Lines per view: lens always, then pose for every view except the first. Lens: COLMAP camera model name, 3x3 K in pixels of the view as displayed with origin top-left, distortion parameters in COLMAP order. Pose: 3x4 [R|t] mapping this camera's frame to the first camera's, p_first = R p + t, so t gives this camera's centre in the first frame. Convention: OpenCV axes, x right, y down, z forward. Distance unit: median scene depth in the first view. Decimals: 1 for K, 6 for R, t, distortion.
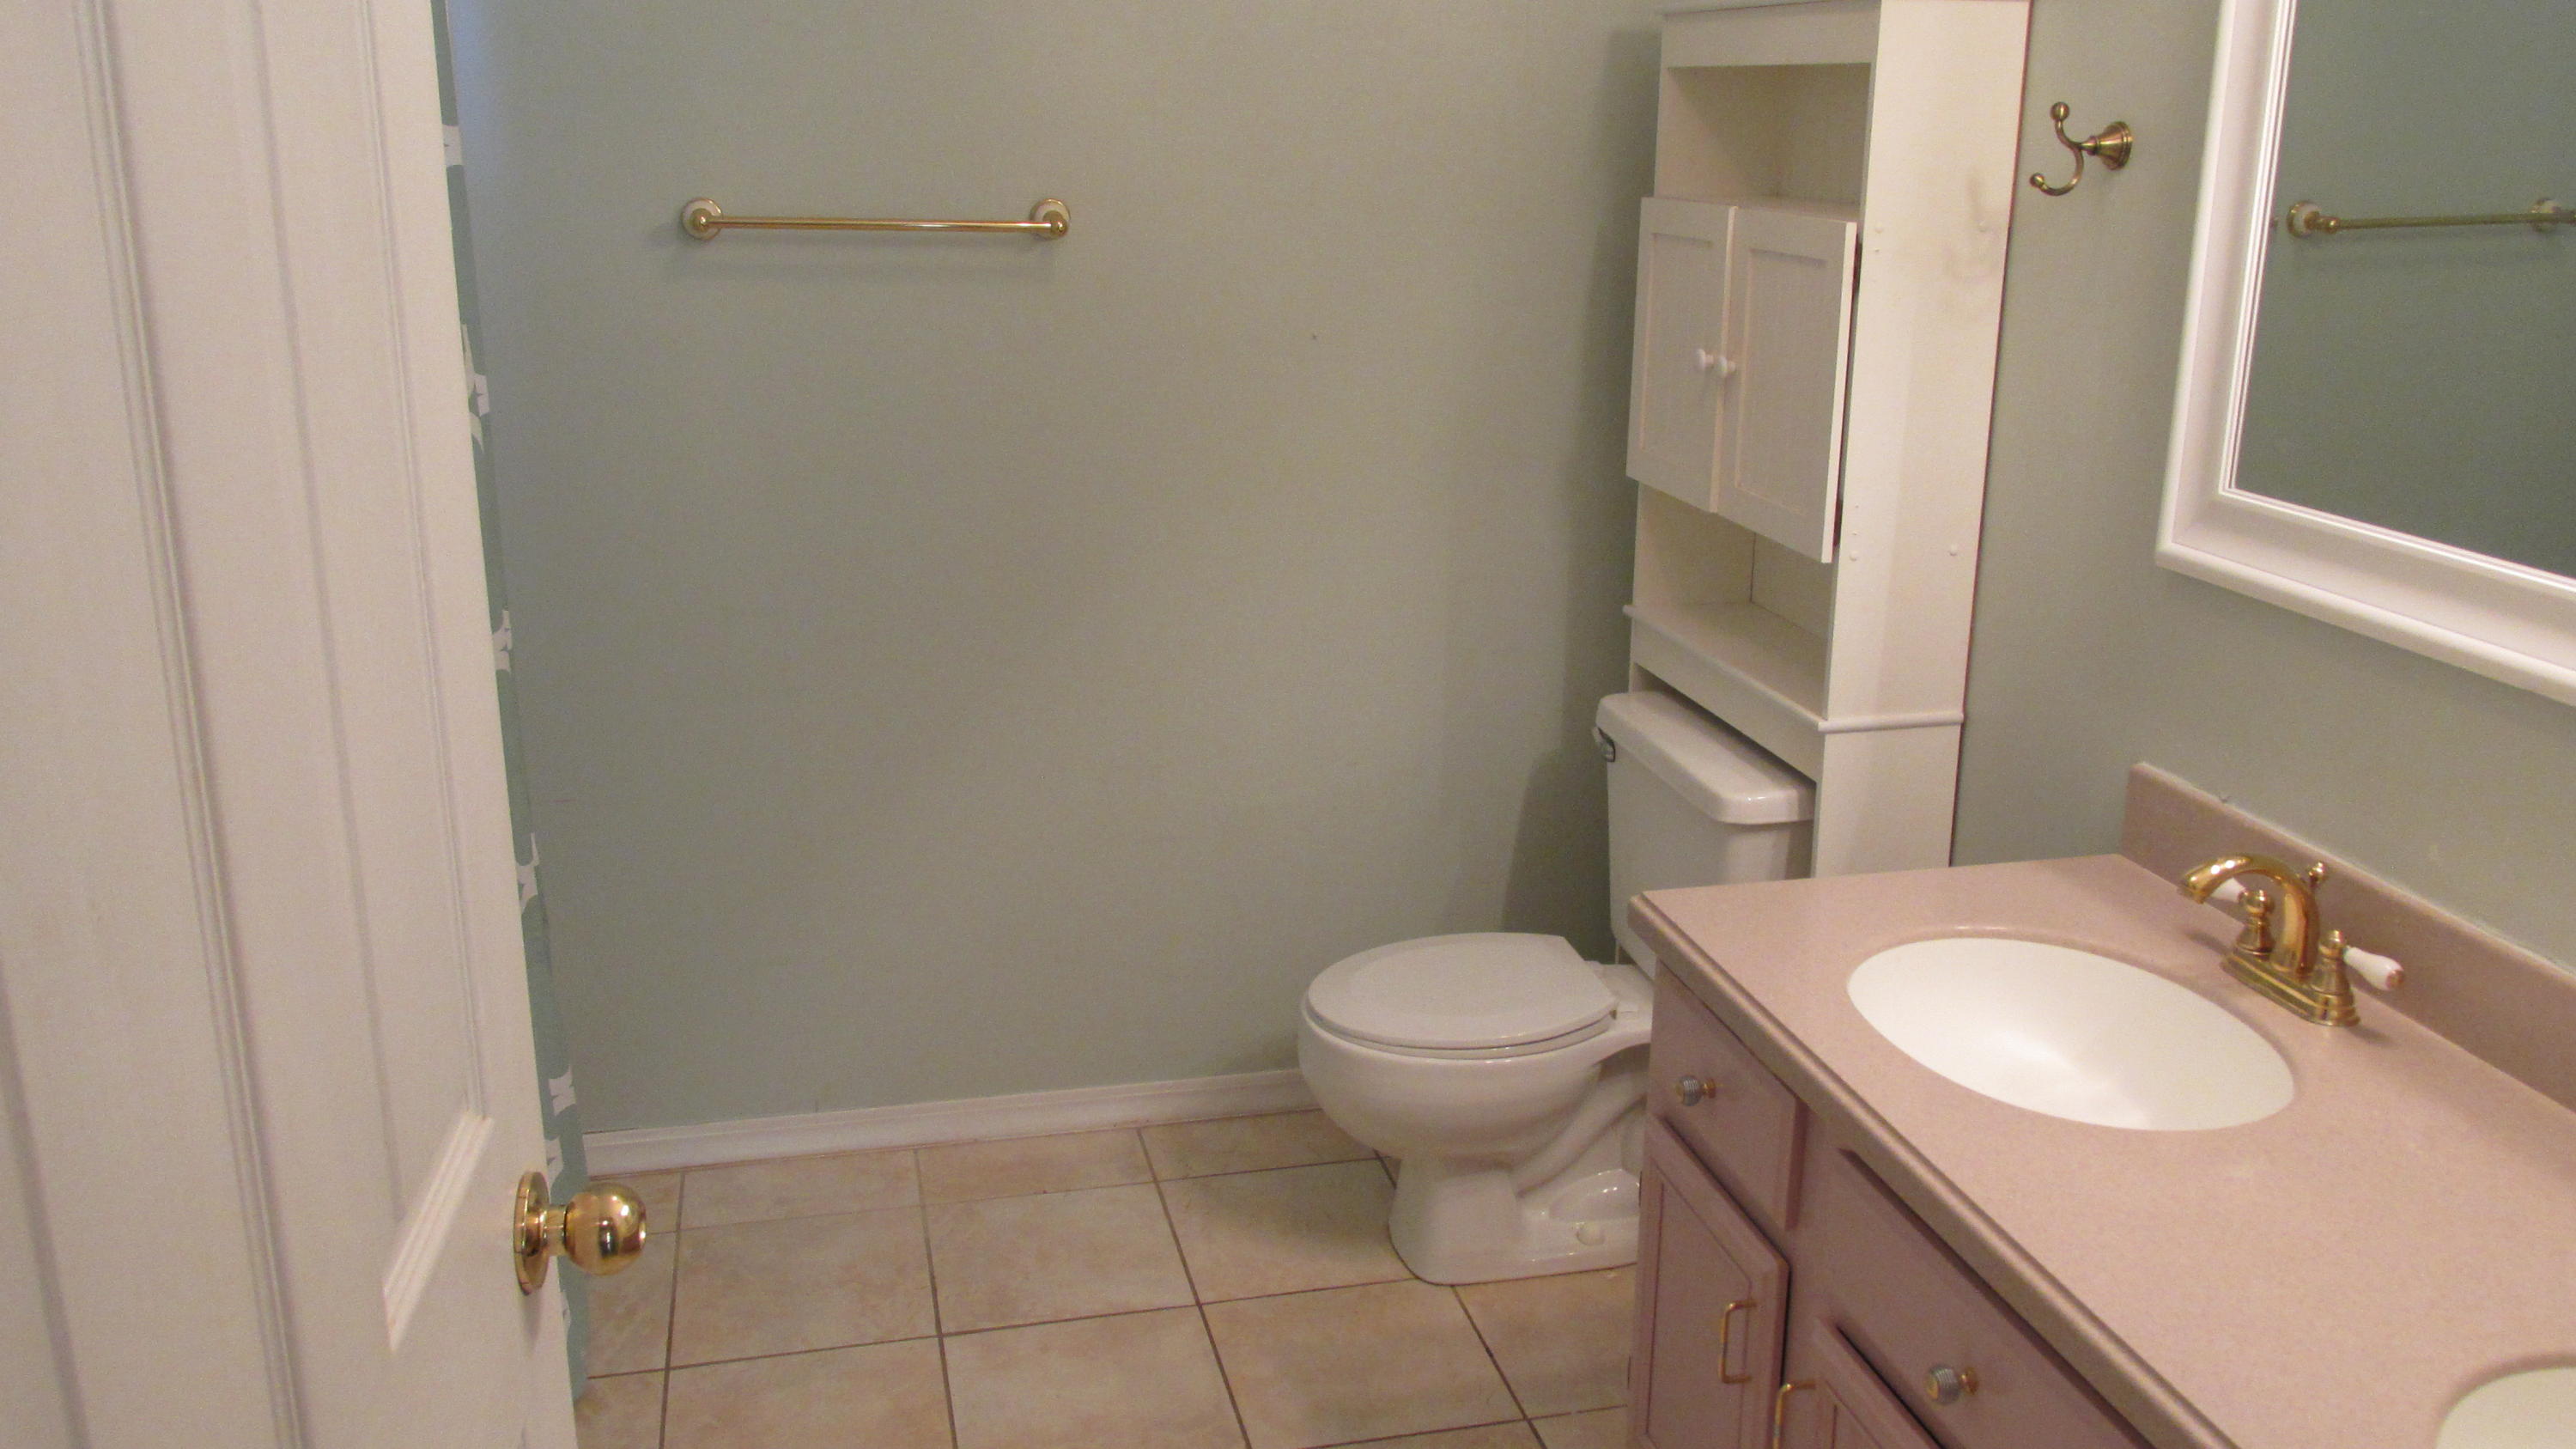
lens RADIAL K [[2147.6, 0, 1288.0], [0, 2147.6, 724.5], [0, 0, 1]] dist [-0.030633, 0.011760]
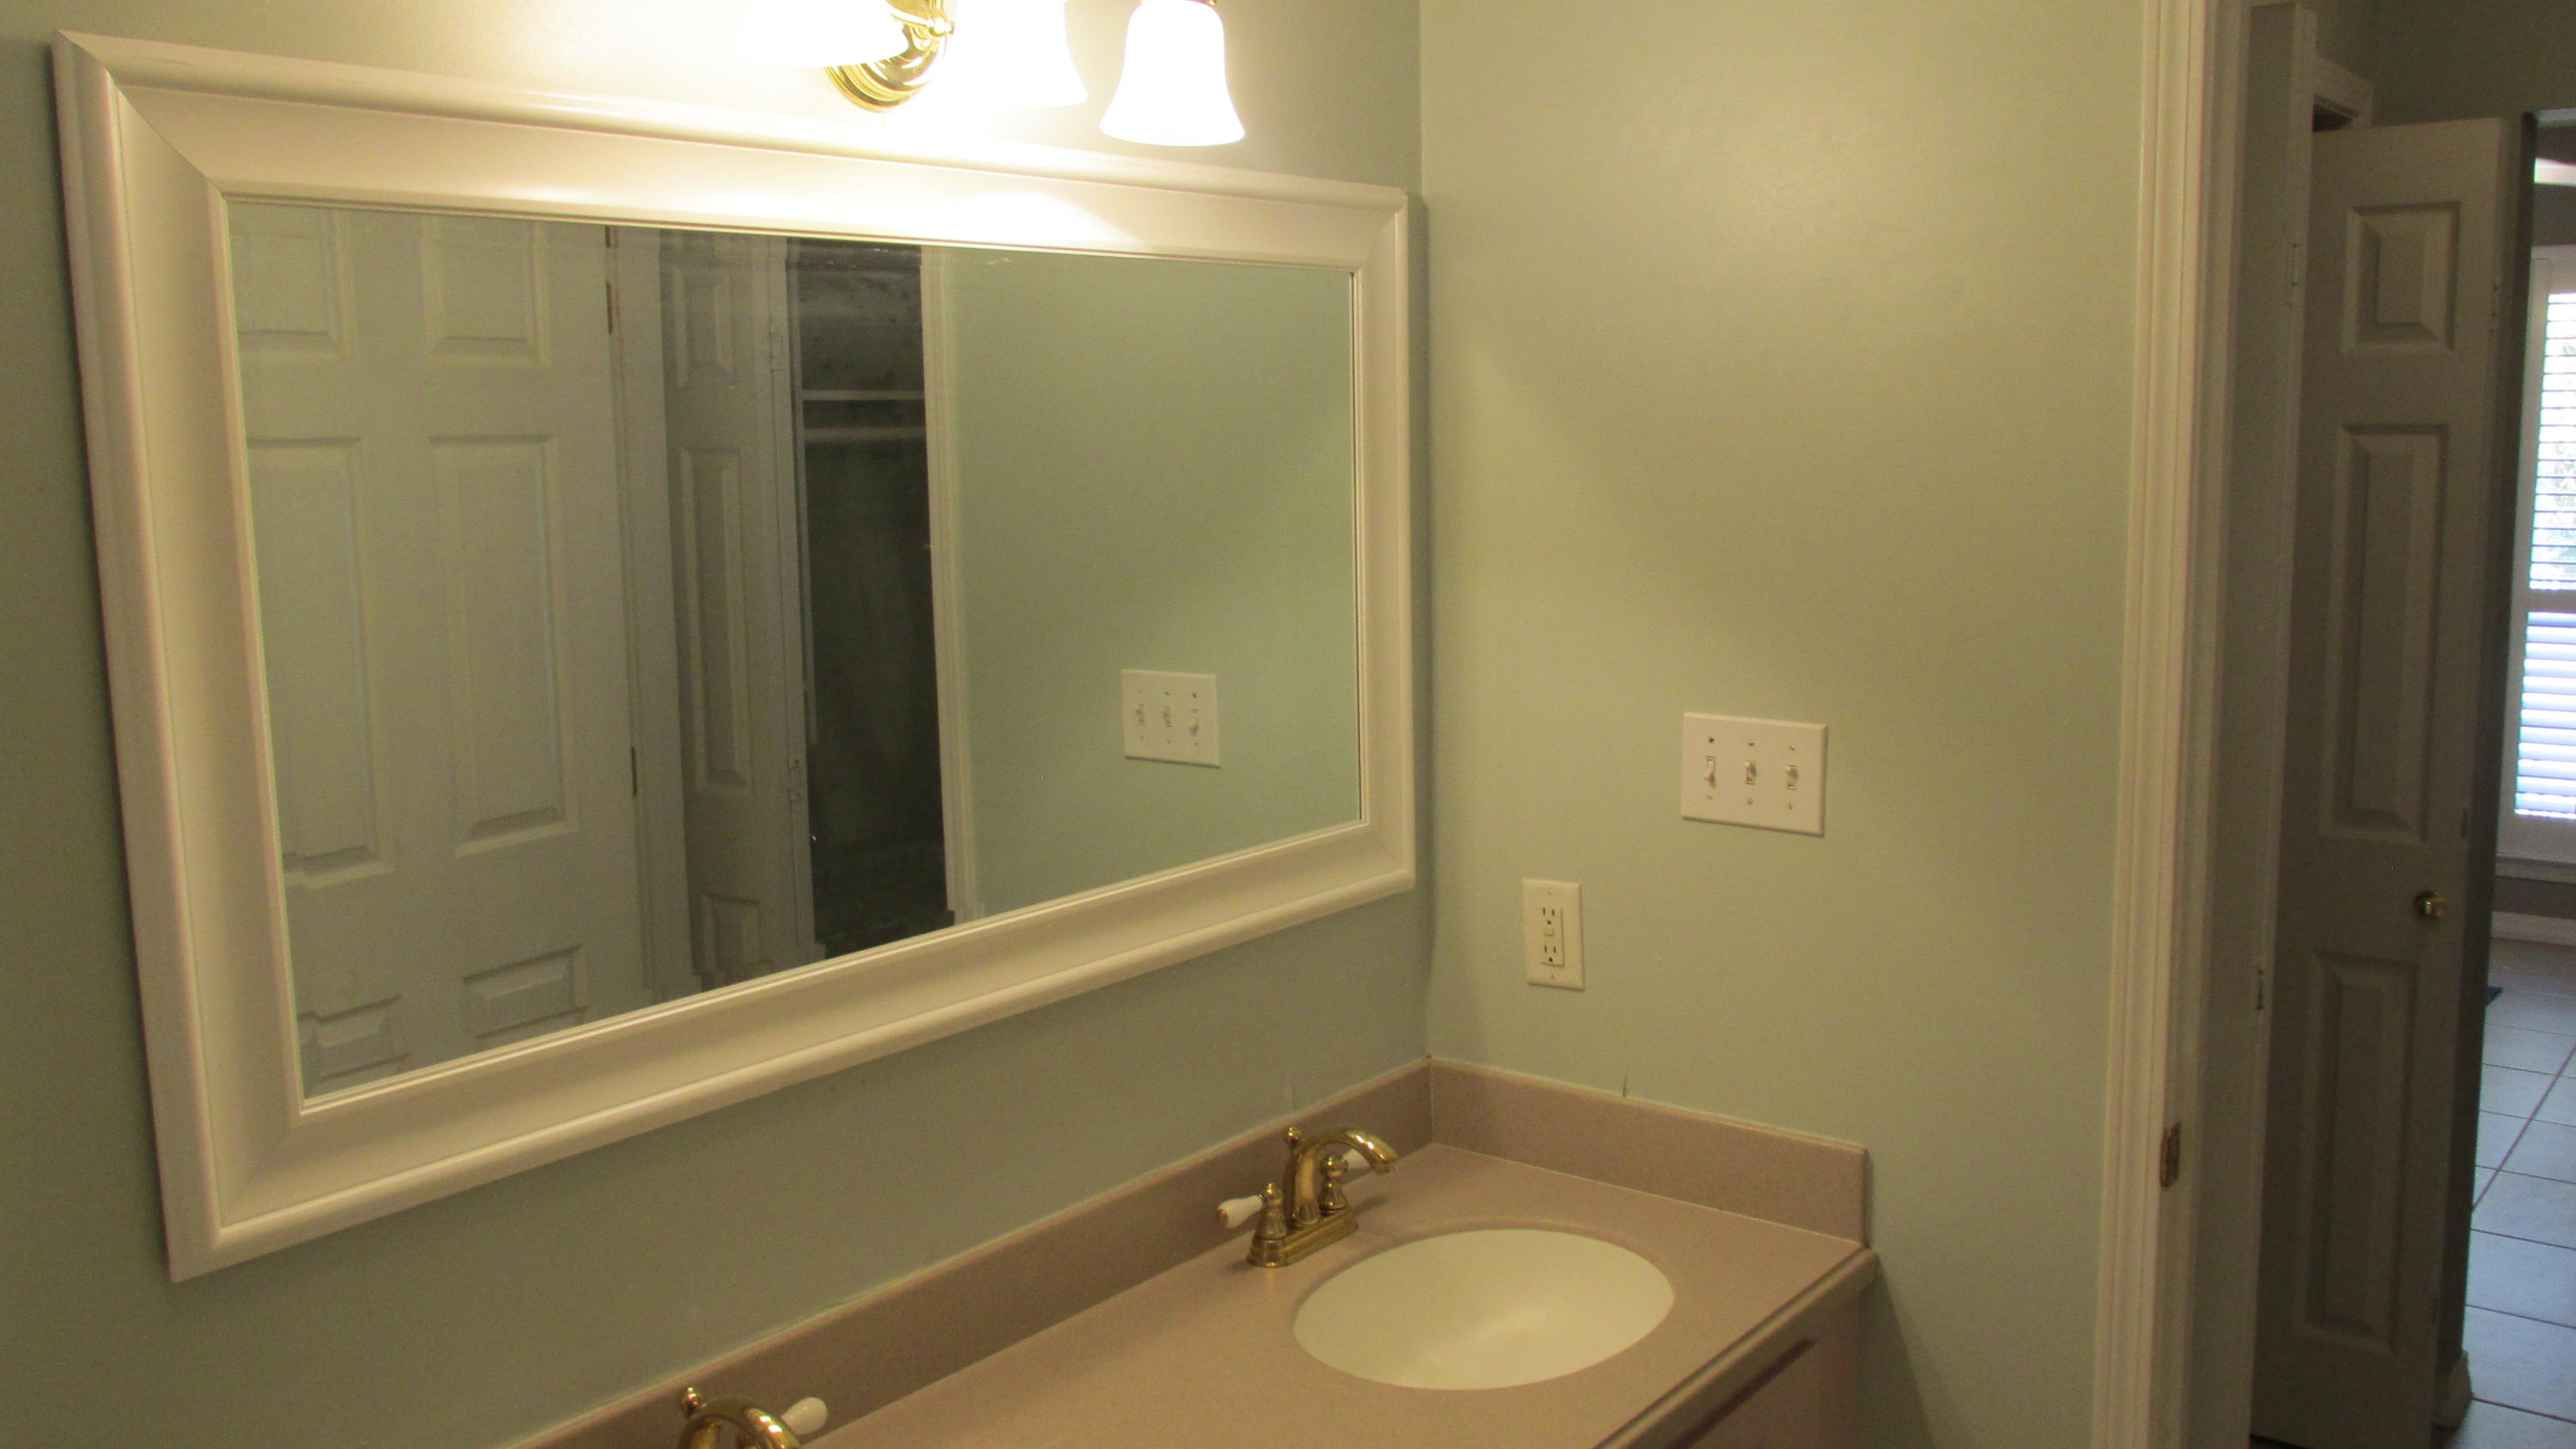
lens RADIAL K [[2147.6, 0, 1288.0], [0, 2147.6, 724.5], [0, 0, 1]] dist [-0.030633, 0.011760]
pose [[-0.651759, -0.083089, 0.753861, -0.338577], [0.239898, 0.920360, 0.308846, -0.433132], [-0.719485, 0.382143, -0.579920, 1.348016]]
